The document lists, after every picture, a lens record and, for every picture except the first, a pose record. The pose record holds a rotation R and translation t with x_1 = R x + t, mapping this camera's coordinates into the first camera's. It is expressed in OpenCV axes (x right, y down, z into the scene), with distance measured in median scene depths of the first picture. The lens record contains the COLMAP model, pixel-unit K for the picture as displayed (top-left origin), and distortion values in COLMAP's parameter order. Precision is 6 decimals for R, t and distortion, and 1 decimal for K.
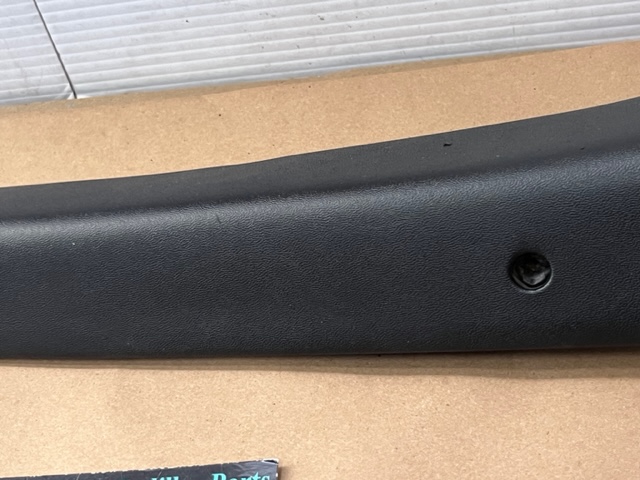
lens RADIAL K [[981.4, 0, 316.9], [0, 981.4, 245.7], [0, 0, 1]] dist [0.159931, -0.715604]
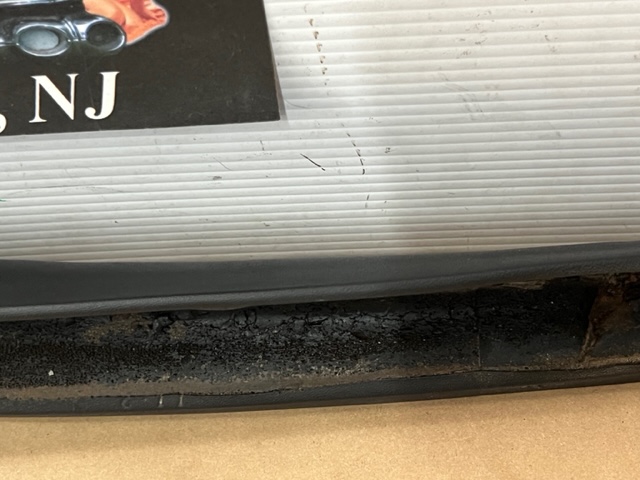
lens RADIAL K [[1006.3, 0, 331.1], [0, 1006.3, 241.5], [0, 0, 1]] dist [0.180987, -0.787708]
pose [[0.987935, -0.025571, 0.152744, -0.079071], [-0.003999, 0.981733, 0.190223, -0.386763], [-0.154818, -0.188539, 0.969786, 0.066906]]
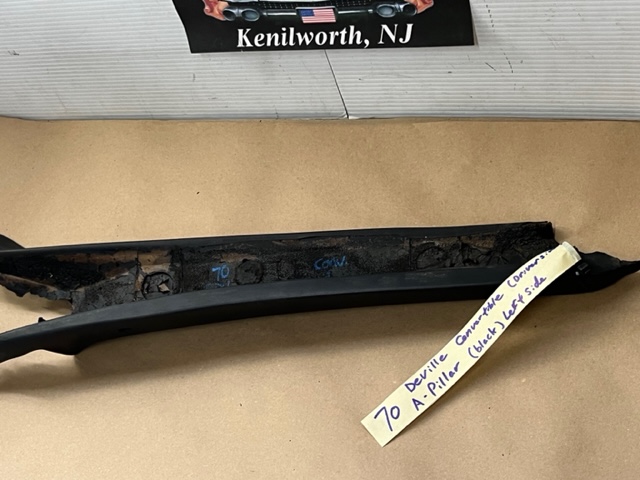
lens RADIAL K [[968.5, 0, 320.0], [0, 968.5, 240.0], [0, 0, 1]] dist [0.154576, -0.649431]
pose [[0.987580, 0.070310, -0.140506, -0.000239], [-0.040090, 0.977447, 0.207338, -0.341690], [0.151915, -0.199131, 0.968126, -1.095239]]
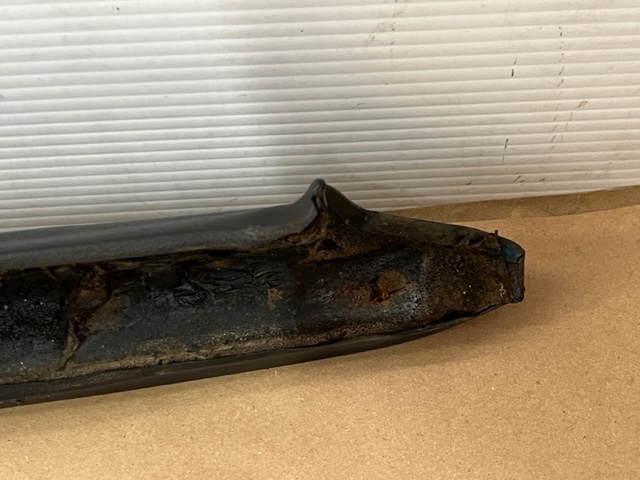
lens RADIAL K [[1010.4, 0, 315.3], [0, 1010.4, 240.5], [0, 0, 1]] dist [0.148939, -0.677943]
pose [[0.962565, -0.064052, 0.263374, 0.242754], [0.003220, 0.974311, 0.225182, -0.373229], [-0.271031, -0.215905, 0.938044, 0.148167]]
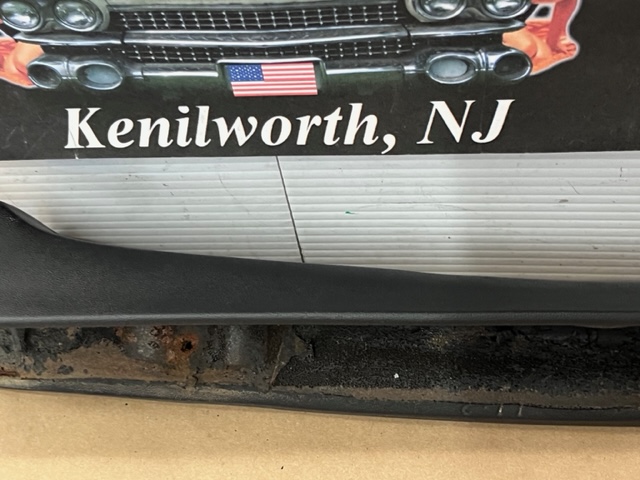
lens RADIAL K [[1010.4, 0, 315.3], [0, 1010.4, 240.5], [0, 0, 1]] dist [0.148939, -0.677943]
pose [[0.998195, 0.027636, 0.053317, -0.314335], [-0.036531, 0.984095, 0.173847, -0.391174], [-0.047664, -0.175481, 0.983328, 0.036738]]
